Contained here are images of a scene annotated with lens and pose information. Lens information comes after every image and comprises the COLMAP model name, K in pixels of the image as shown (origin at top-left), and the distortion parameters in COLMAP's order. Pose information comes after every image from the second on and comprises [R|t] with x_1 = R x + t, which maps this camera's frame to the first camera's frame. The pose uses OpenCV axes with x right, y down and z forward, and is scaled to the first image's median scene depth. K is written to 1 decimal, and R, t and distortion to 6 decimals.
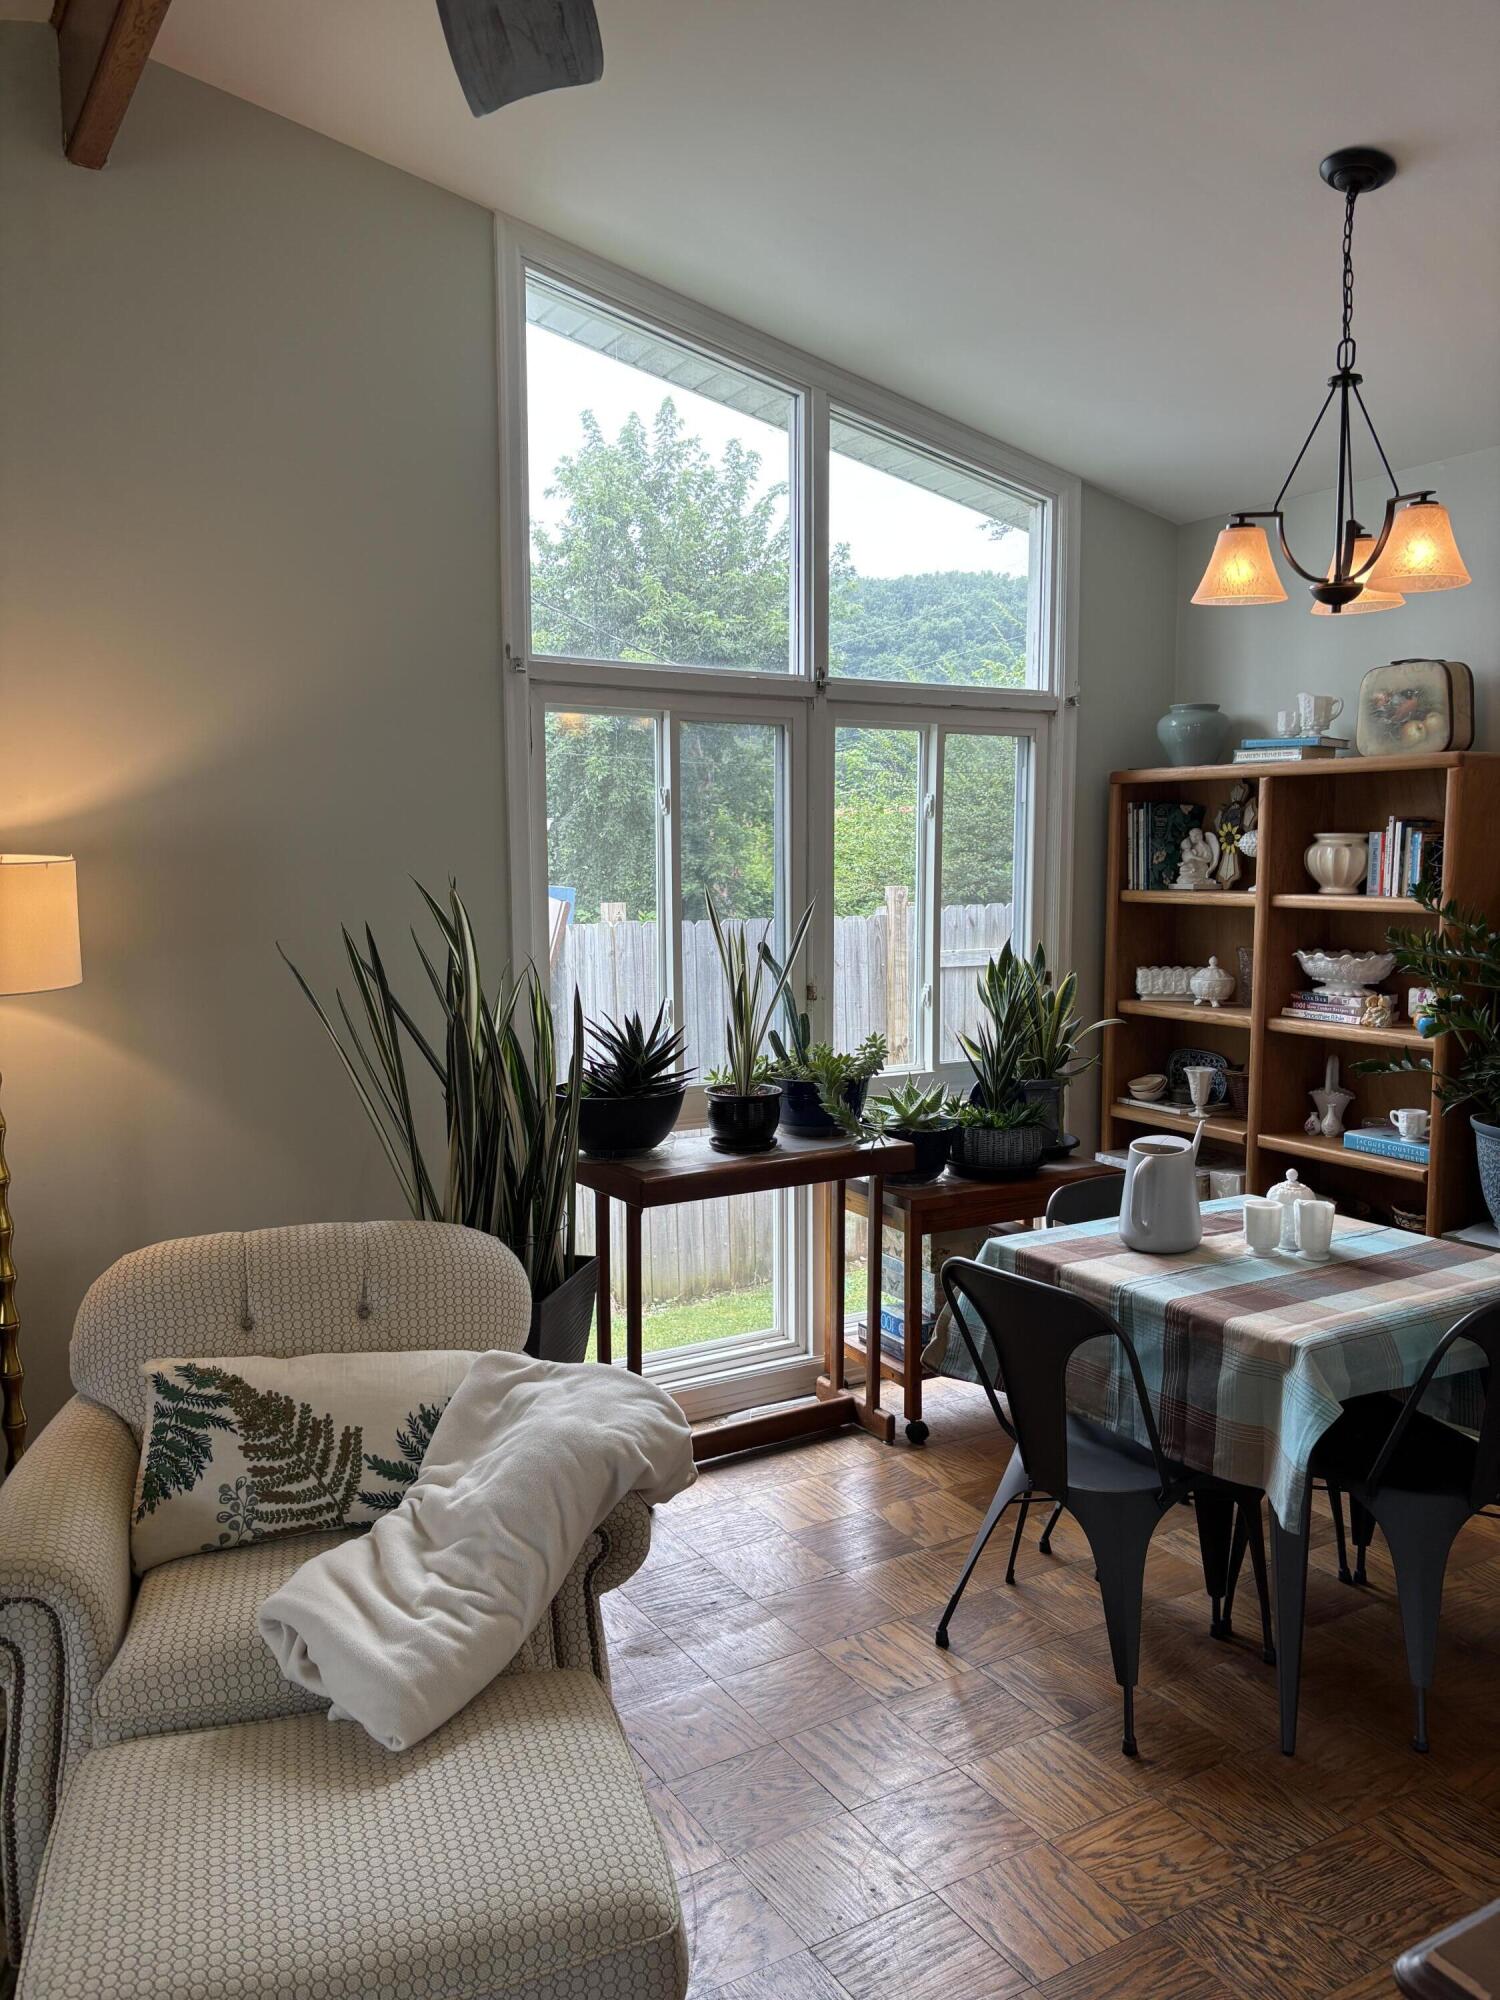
lens RADIAL K [[1525.8, 0, 737.3], [0, 1525.8, 996.7], [0, 0, 1]] dist [0.040871, -0.056682]
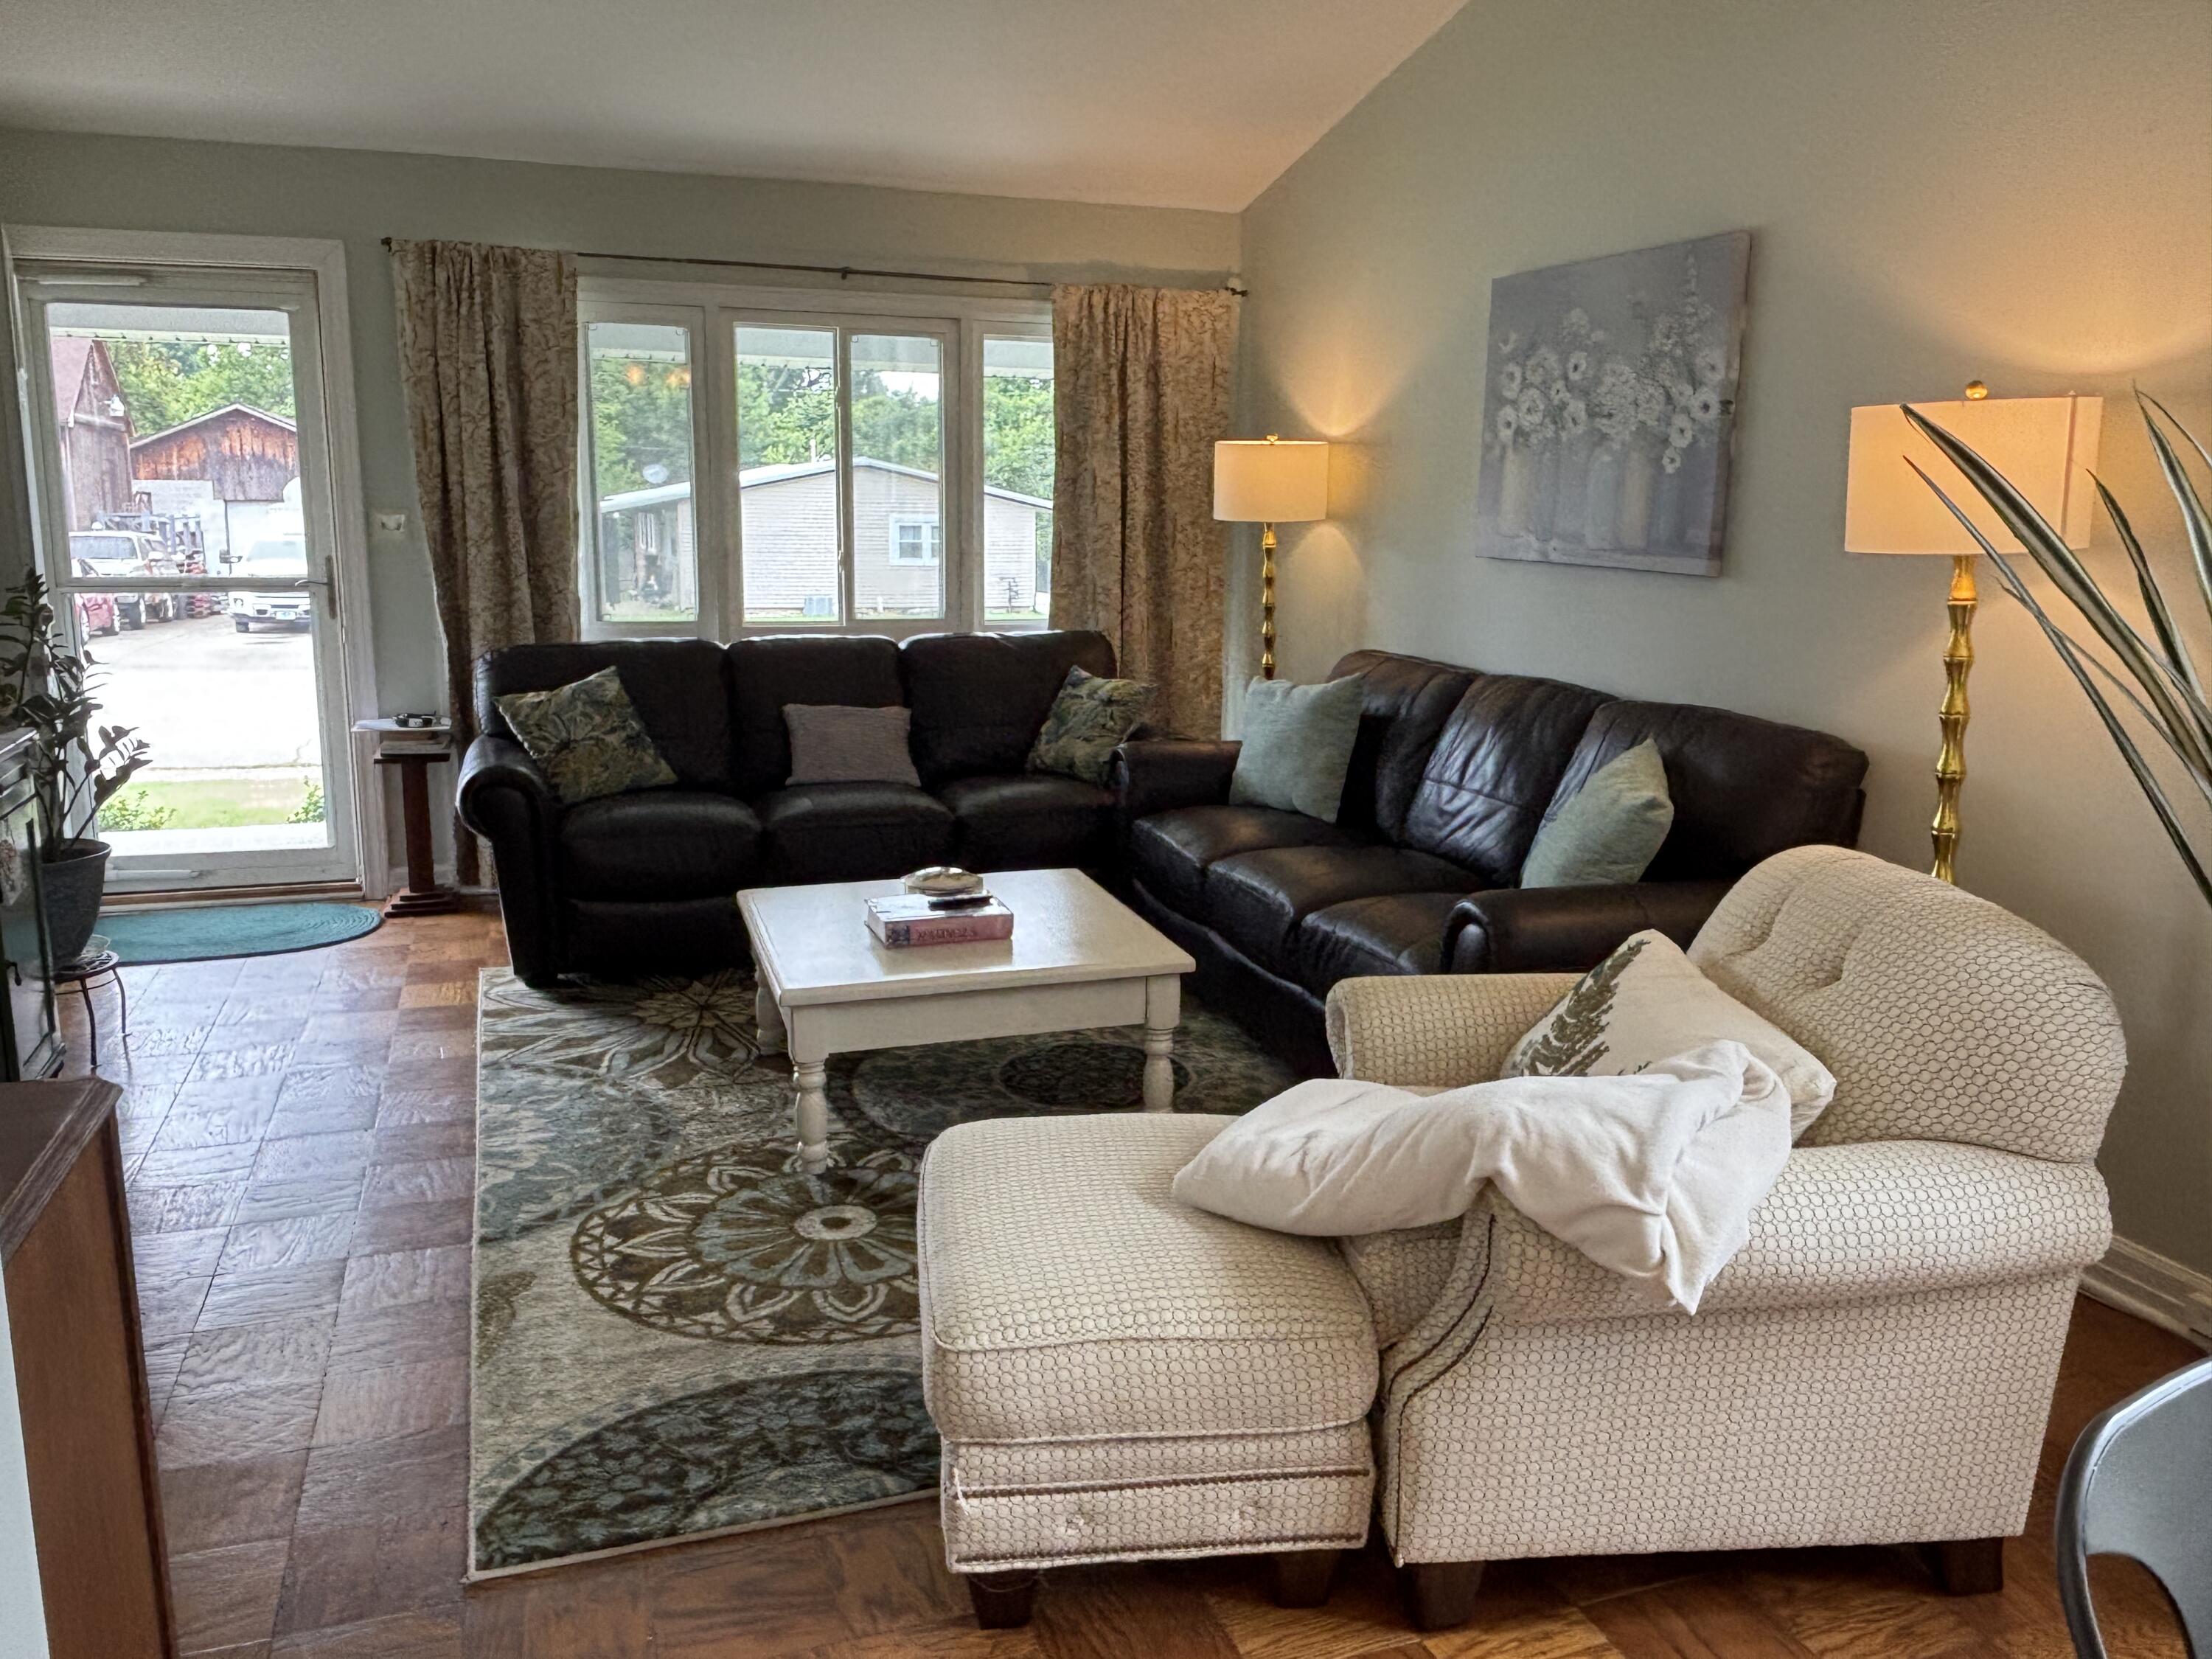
lens RADIAL K [[1687.6, 0, 1106.2], [0, 1687.6, 834.9], [0, 0, 1]] dist [0.040871, -0.056682]
pose [[-0.203165, 0.192922, -0.959951, 0.370752], [-0.101188, 0.971011, 0.216561, -0.004081], [0.973902, 0.141133, -0.177754, 0.477394]]
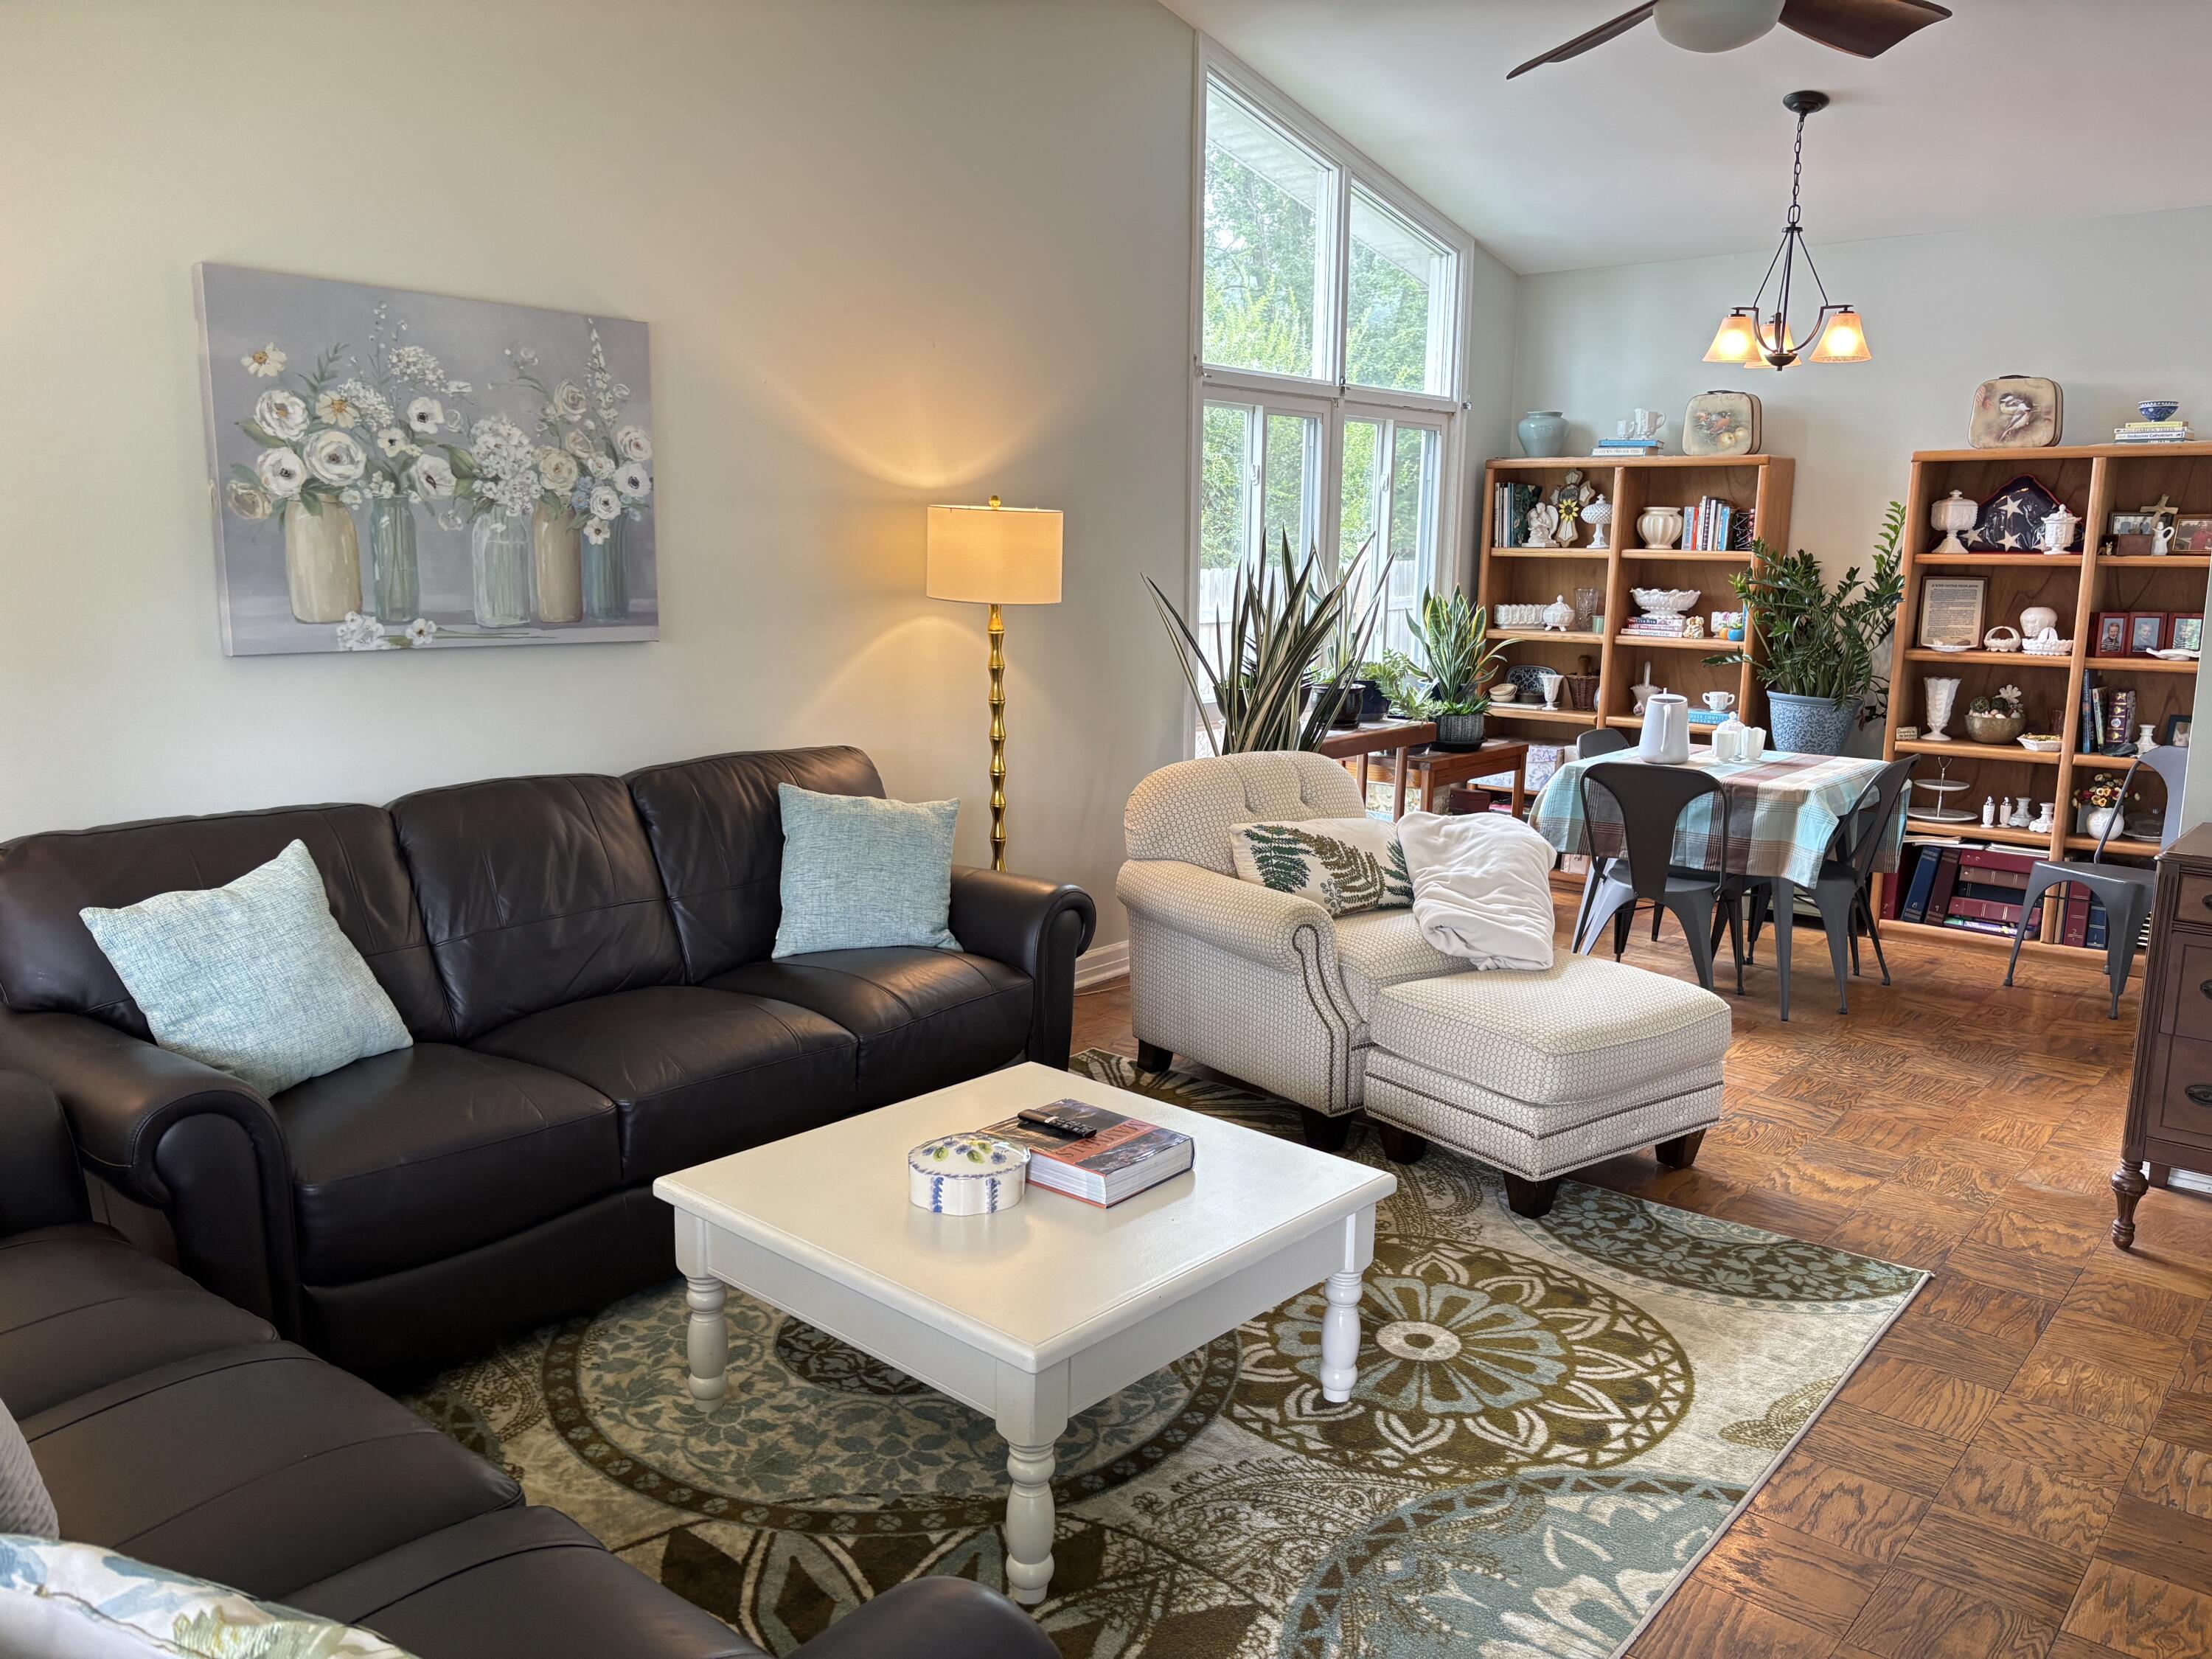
lens RADIAL K [[1687.6, 0, 1117.4], [0, 1687.6, 830.4], [0, 0, 1]] dist [0.040871, -0.056682]
pose [[0.943804, -0.044541, 0.327491, -0.640005], [0.017792, 0.996288, 0.084226, 0.054984], [-0.330027, -0.073666, 0.941093, -0.372887]]
